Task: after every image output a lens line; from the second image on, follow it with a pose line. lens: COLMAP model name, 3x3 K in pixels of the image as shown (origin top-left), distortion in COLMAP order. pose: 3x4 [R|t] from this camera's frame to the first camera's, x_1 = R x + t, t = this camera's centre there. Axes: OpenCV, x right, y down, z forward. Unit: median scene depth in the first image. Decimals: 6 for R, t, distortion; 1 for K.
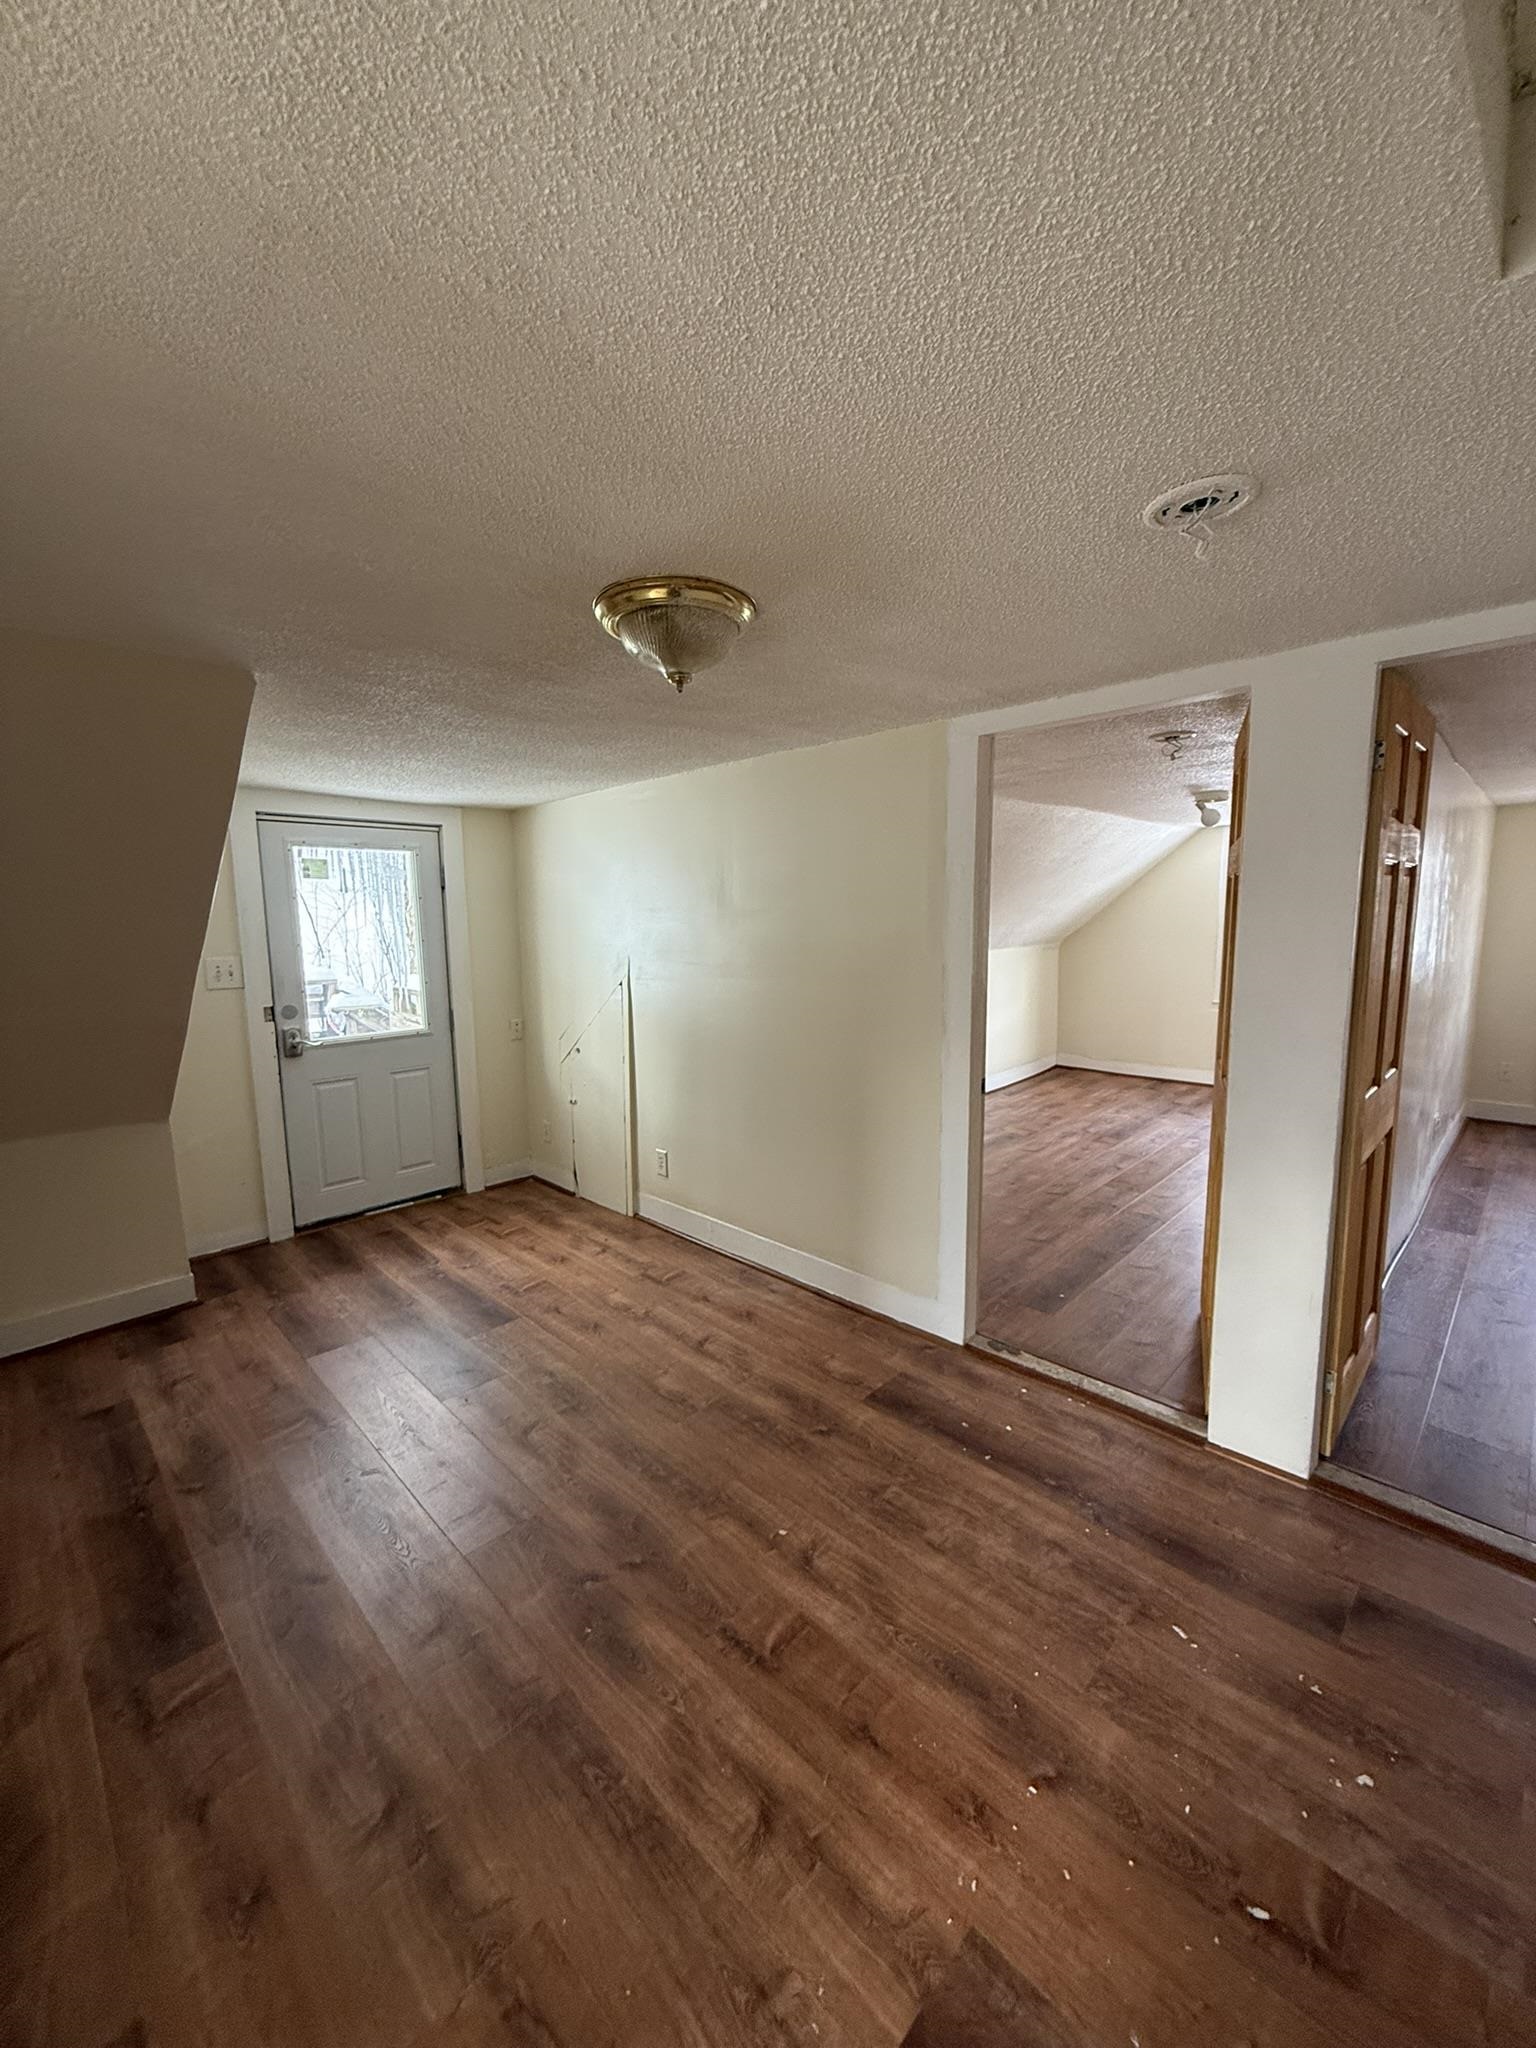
lens RADIAL K [[821.3, 0, 770.1], [0, 821.3, 1026.6], [0, 0, 1]] dist [0.001808, 0.000803]
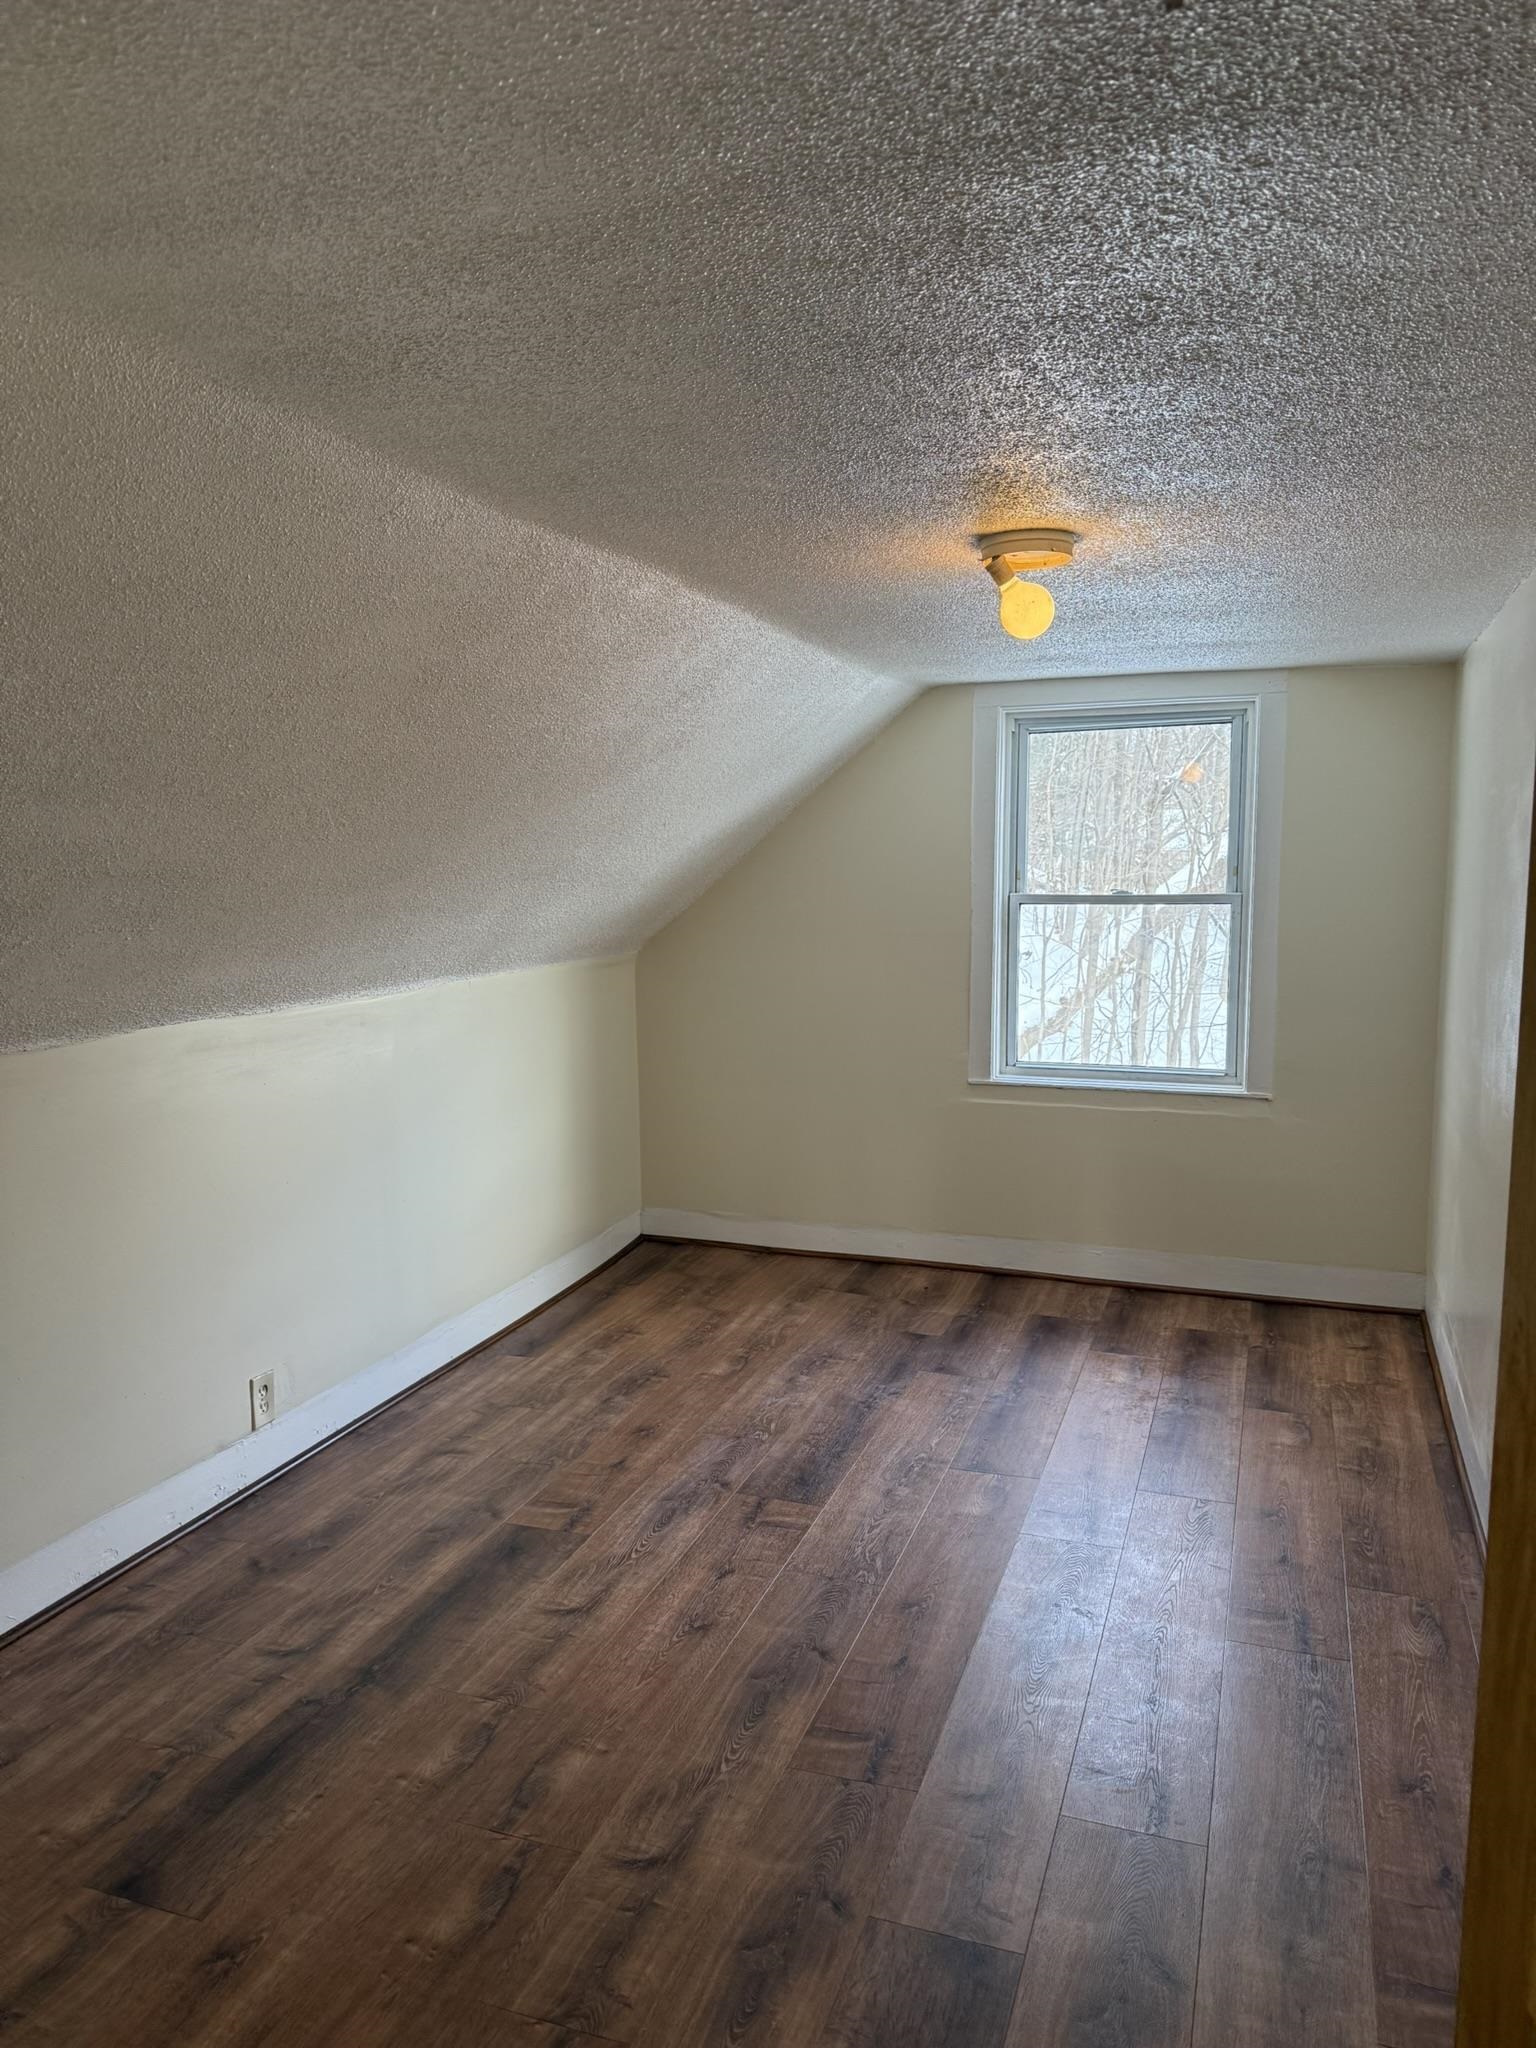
lens RADIAL K [[1463.6, 0, 772.2], [0, 1463.6, 1025.8], [0, 0, 1]] dist [0.051028, -0.041999]
pose [[0.911543, -0.033933, 0.409803, 0.144296], [0.045811, 0.998766, -0.019198, -0.060545], [-0.408646, 0.036273, 0.911972, 0.388445]]
